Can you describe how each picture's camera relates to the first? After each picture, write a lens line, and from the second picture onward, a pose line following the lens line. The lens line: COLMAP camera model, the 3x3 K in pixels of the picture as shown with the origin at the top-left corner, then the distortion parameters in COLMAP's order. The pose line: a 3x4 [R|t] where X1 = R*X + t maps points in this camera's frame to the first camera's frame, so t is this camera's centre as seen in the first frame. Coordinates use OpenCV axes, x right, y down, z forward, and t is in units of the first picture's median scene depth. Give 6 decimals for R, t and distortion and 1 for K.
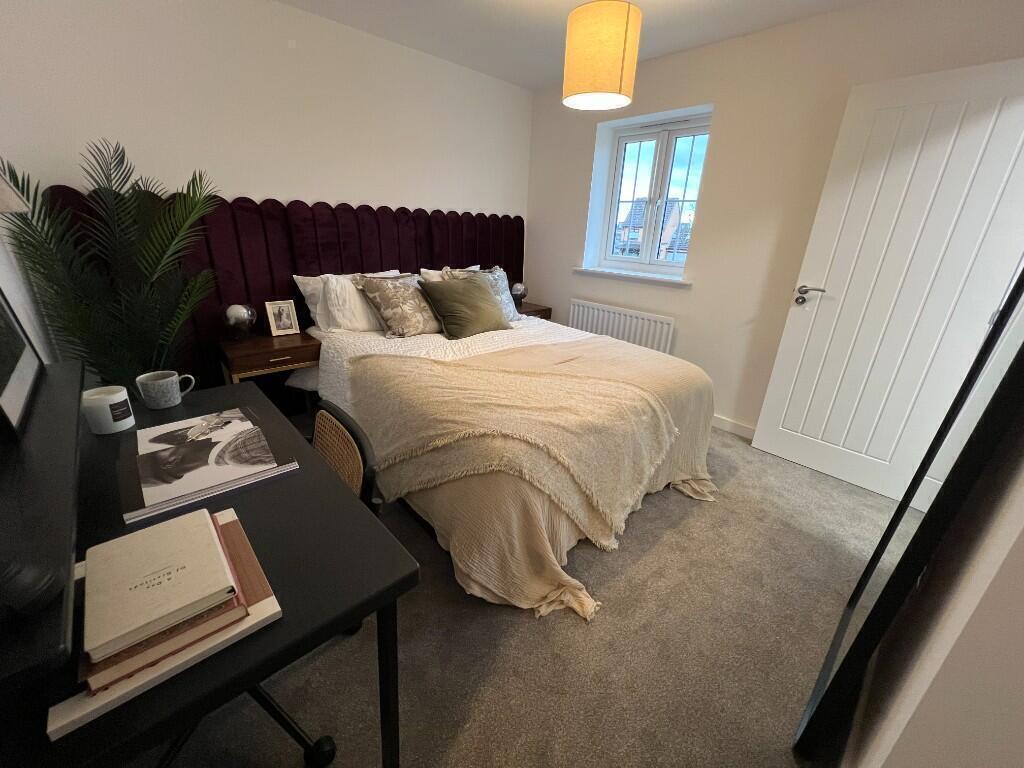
lens RADIAL K [[413.9, 0, 512.0], [0, 413.9, 384.0], [0, 0, 1]] dist [-0.021839, 0.000025]
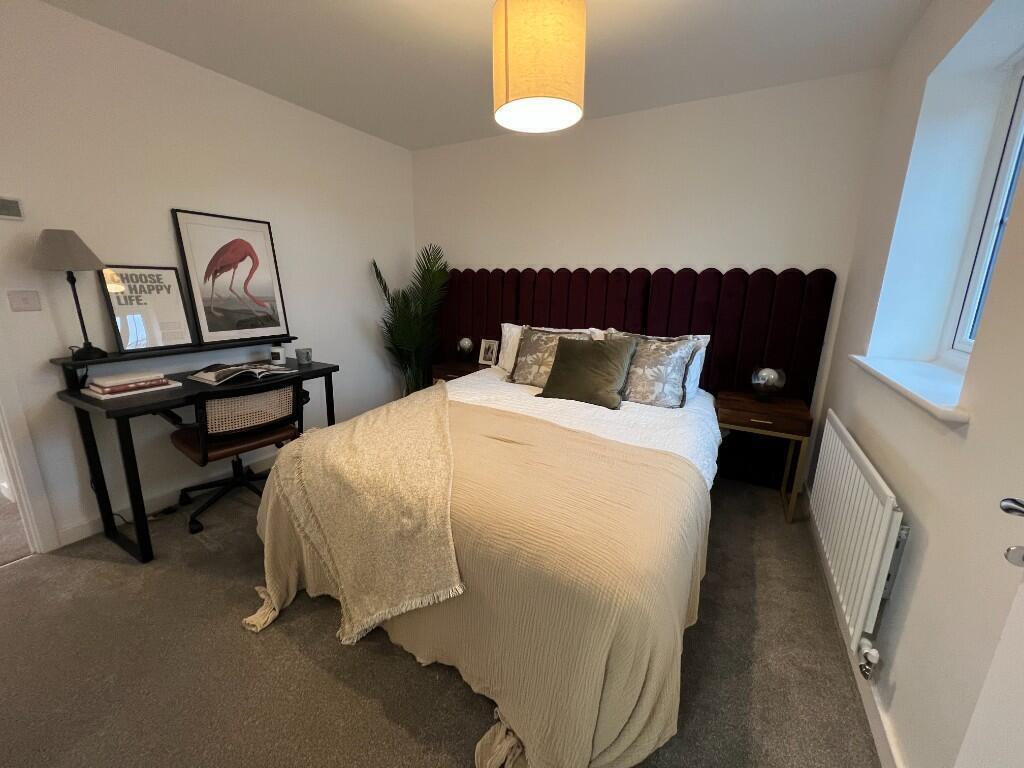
lens RADIAL K [[409.9, 0, 509.8], [0, 409.9, 380.5], [0, 0, 1]] dist [-0.001713, 0.000264]
pose [[0.303598, 0.186402, -0.934389, 0.756790], [-0.344309, 0.935870, 0.074825, -0.201040], [0.888414, 0.299002, 0.348308, 0.624516]]
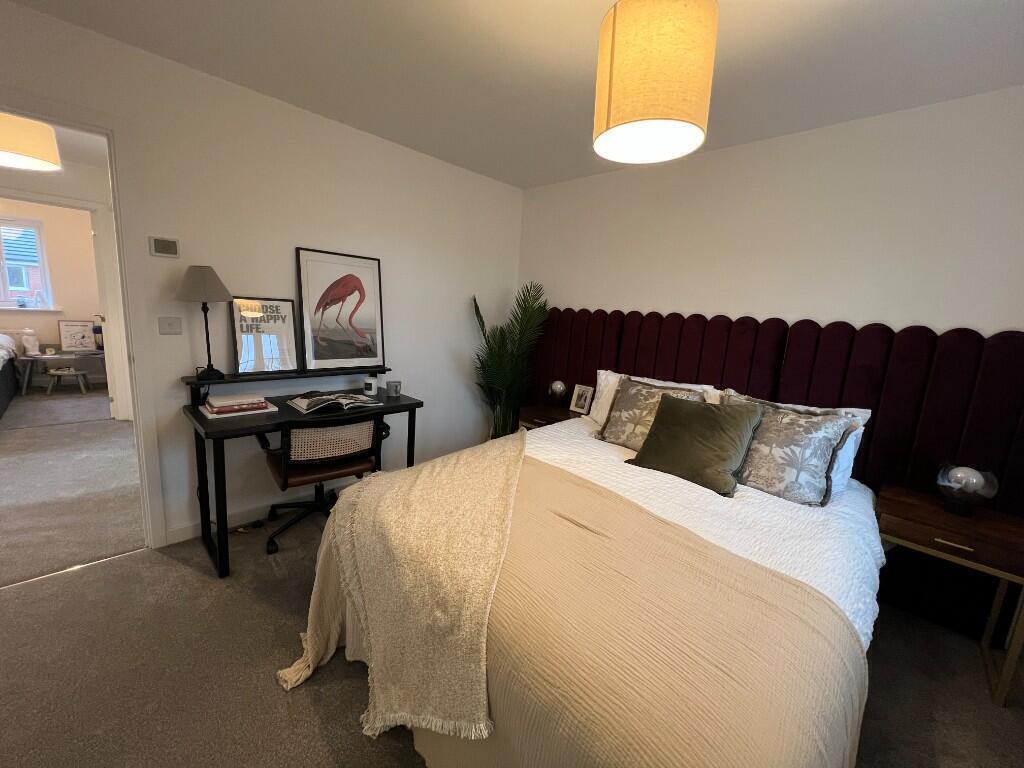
lens RADIAL K [[409.9, 0, 509.8], [0, 409.9, 380.5], [0, 0, 1]] dist [-0.001713, 0.000264]
pose [[0.042395, 0.132757, -0.990242, 0.662150], [-0.410894, 0.905750, 0.103838, -0.254225], [0.910697, 0.402483, 0.092949, 0.671342]]
